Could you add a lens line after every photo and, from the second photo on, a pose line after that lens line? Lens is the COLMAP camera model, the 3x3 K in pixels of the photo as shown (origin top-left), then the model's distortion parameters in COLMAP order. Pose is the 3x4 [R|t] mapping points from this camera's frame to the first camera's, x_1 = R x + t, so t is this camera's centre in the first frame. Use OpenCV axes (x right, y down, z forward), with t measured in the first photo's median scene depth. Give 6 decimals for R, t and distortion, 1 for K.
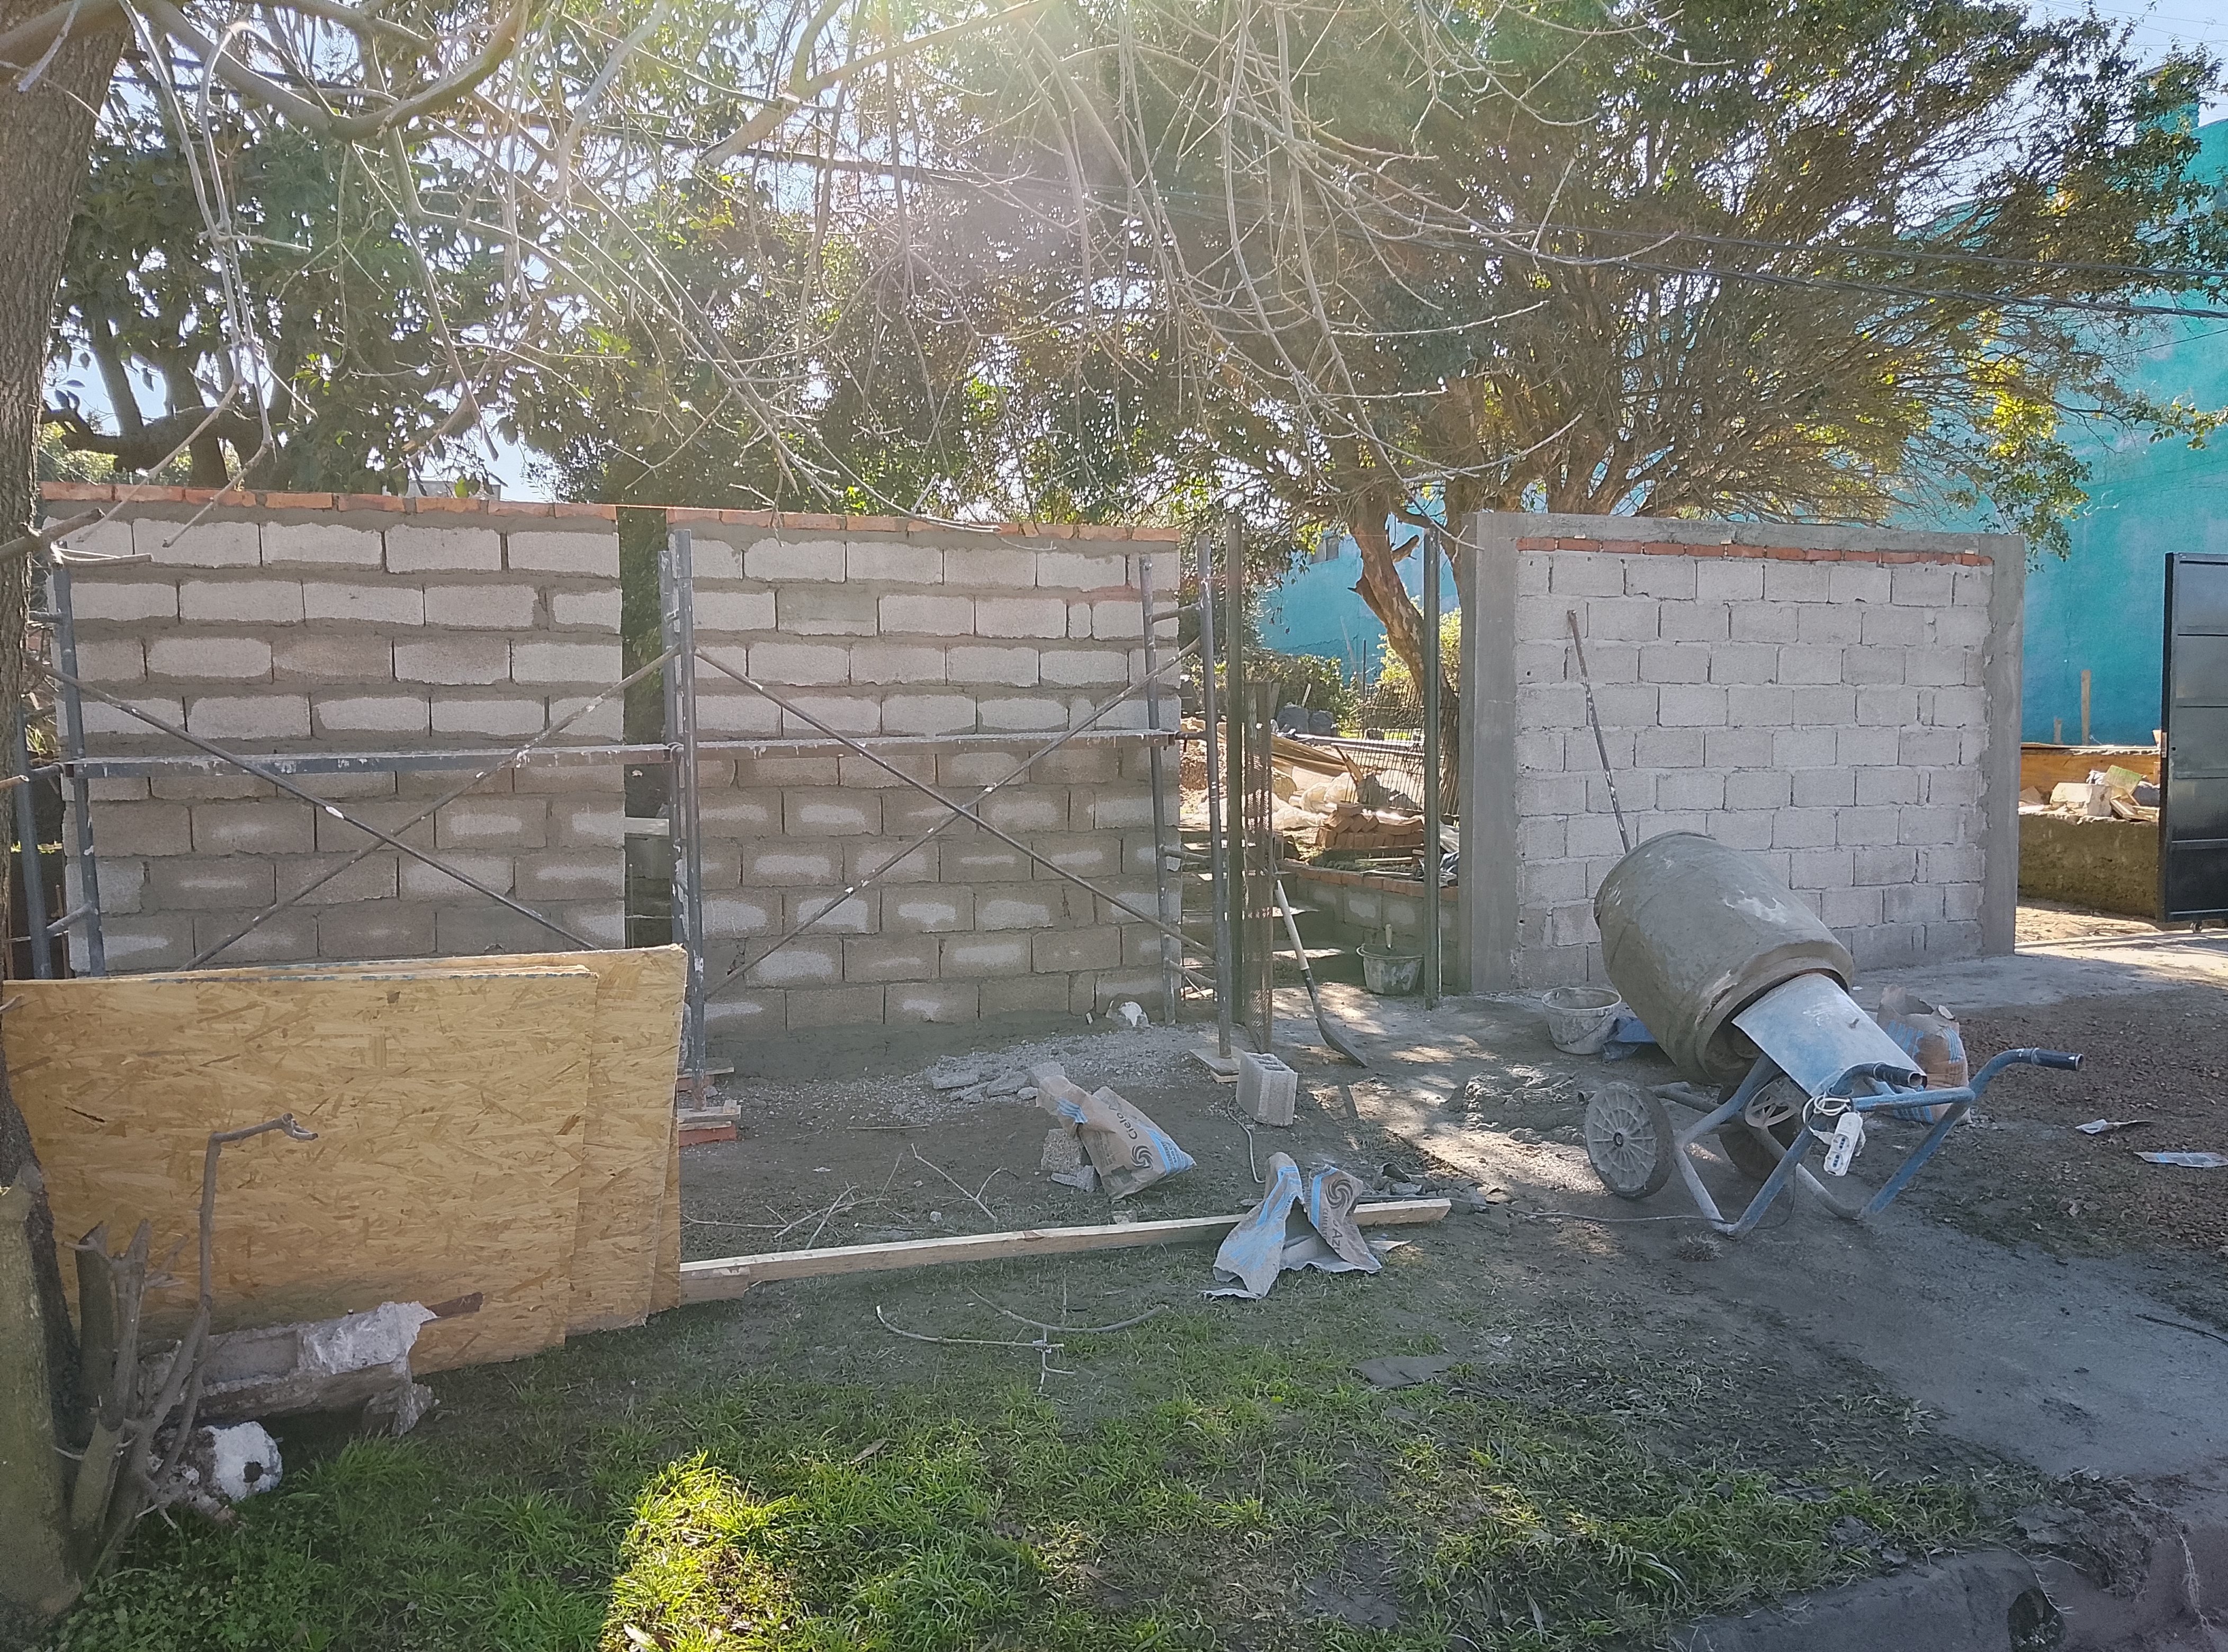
lens RADIAL K [[1657.0, 0, 1114.0], [0, 1657.0, 826.0], [0, 0, 1]] dist [0.063032, -0.101735]
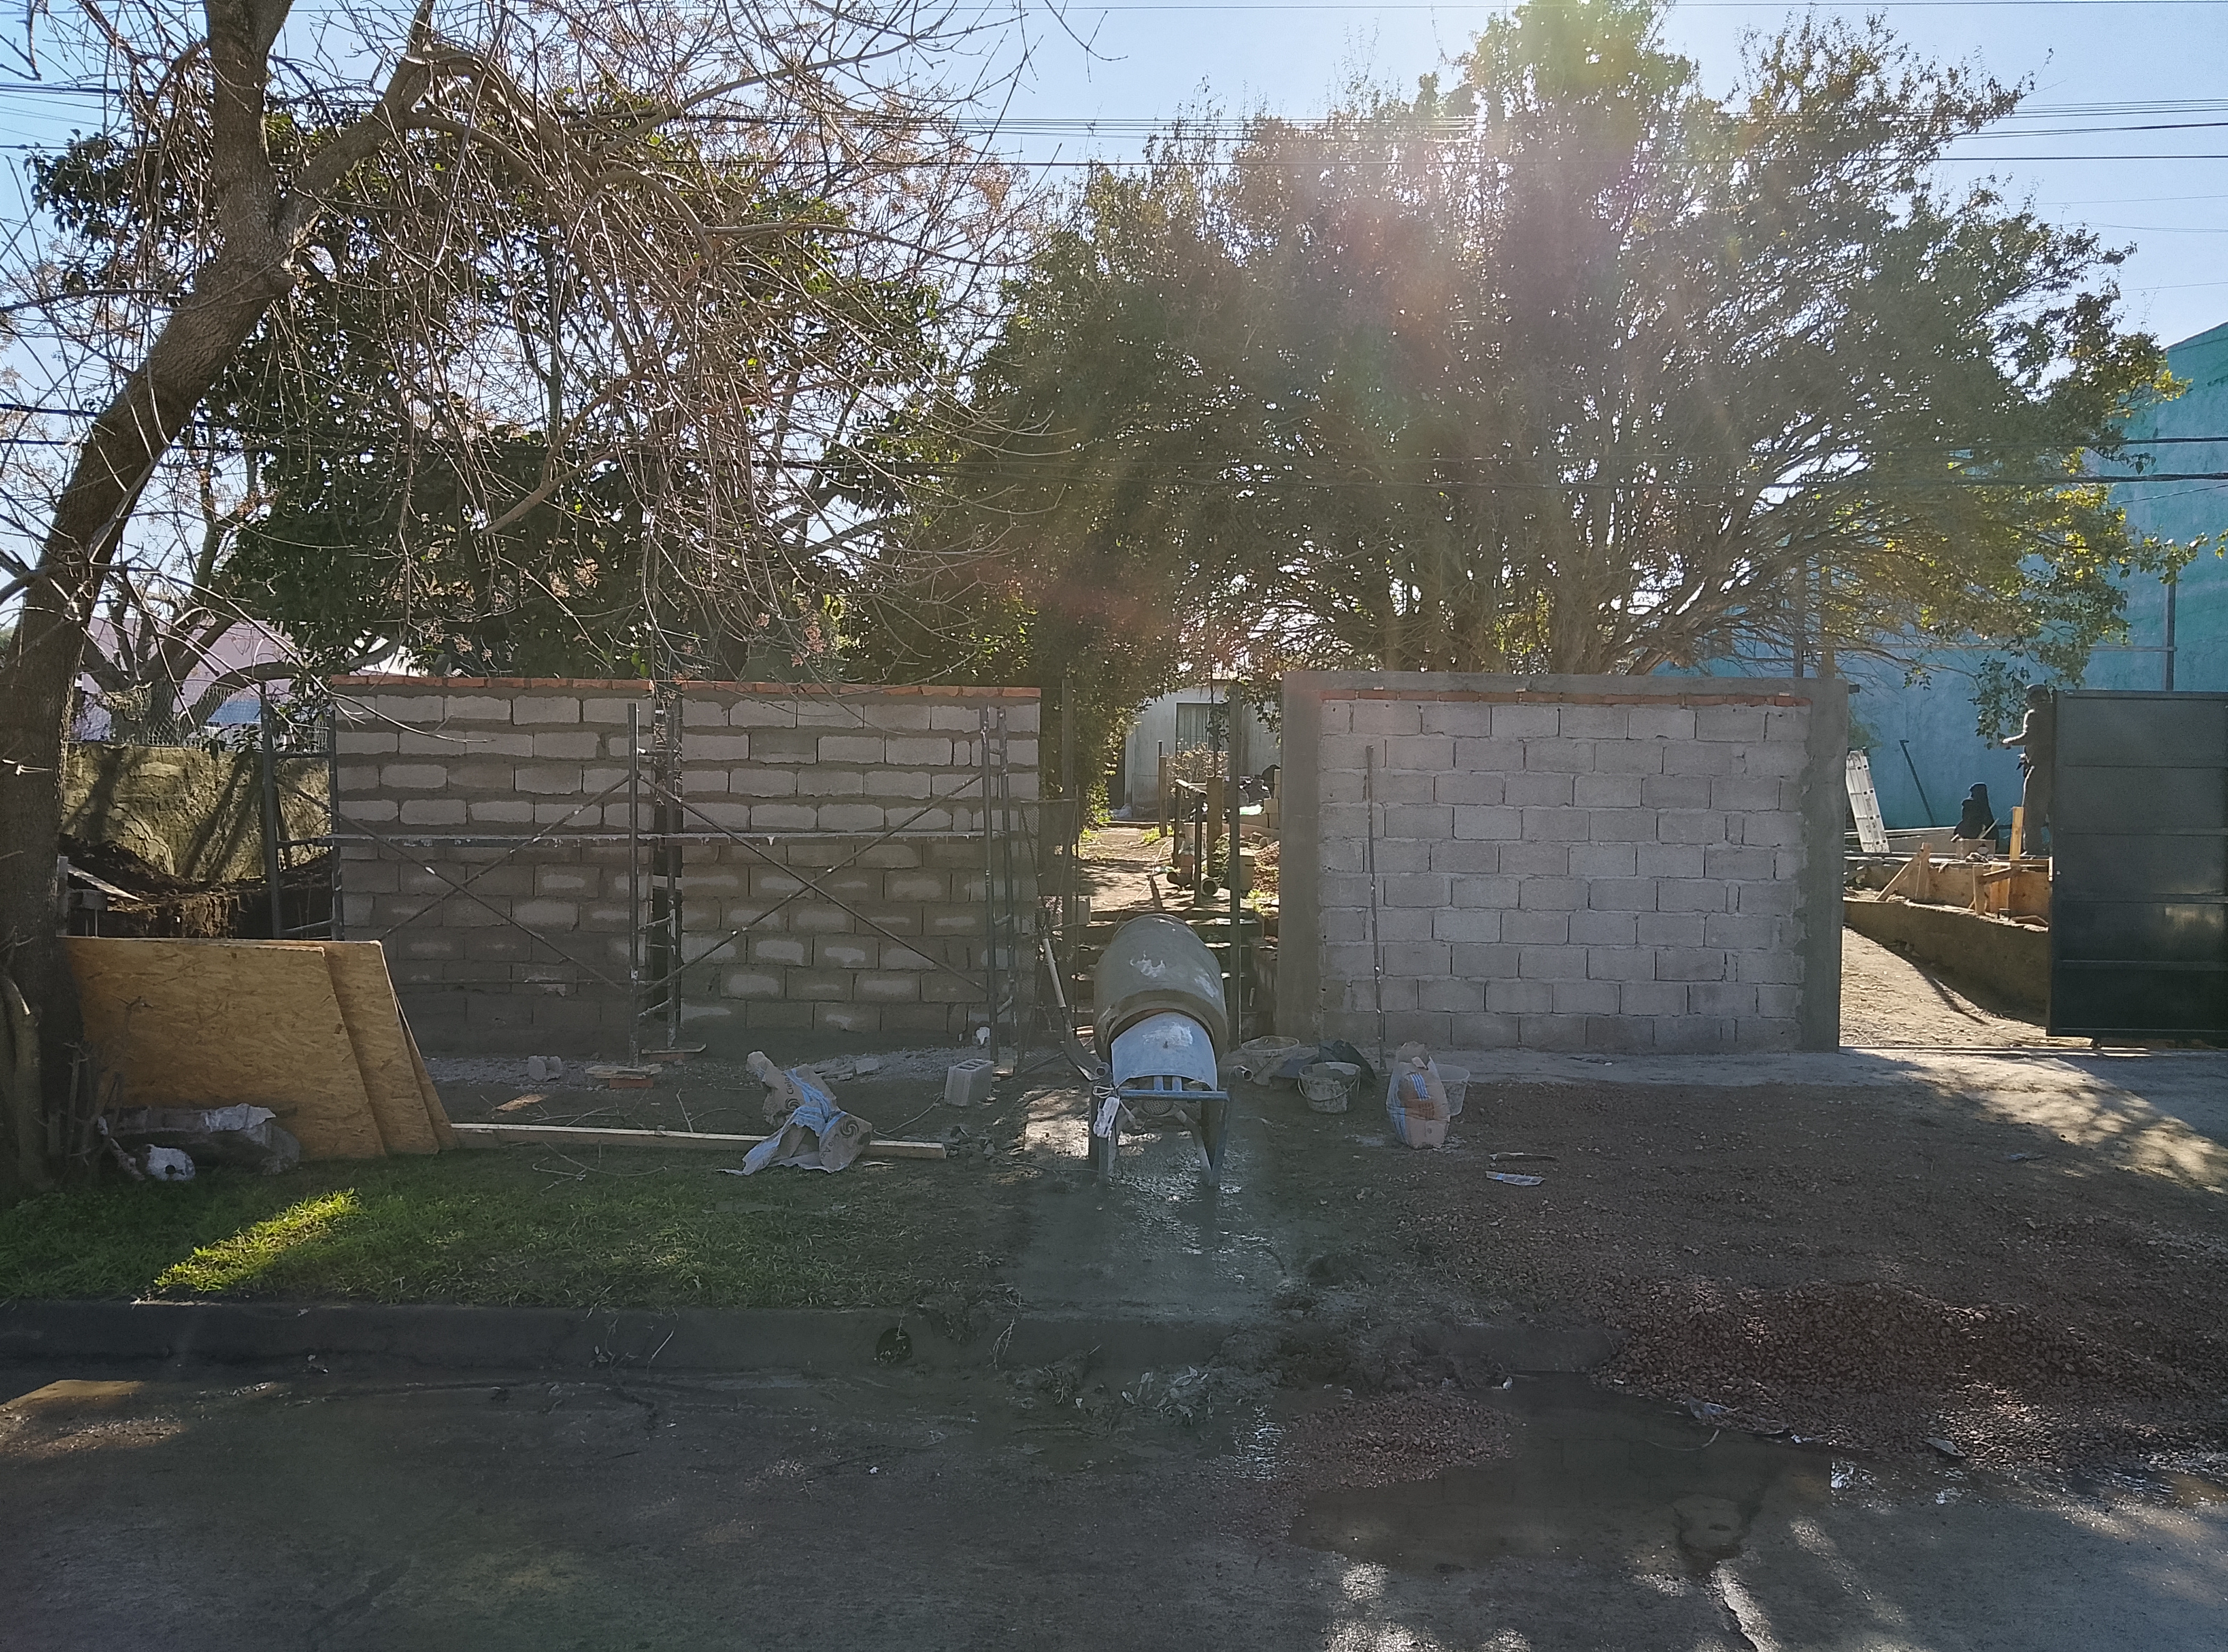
lens RADIAL K [[1657.0, 0, 1114.0], [0, 1657.0, 826.0], [0, 0, 1]] dist [0.063032, -0.101735]
pose [[0.938303, 0.025469, -0.344876, 0.613289], [-0.041886, 0.998312, -0.040233, -0.011200], [0.343270, 0.052196, 0.937785, -0.287551]]
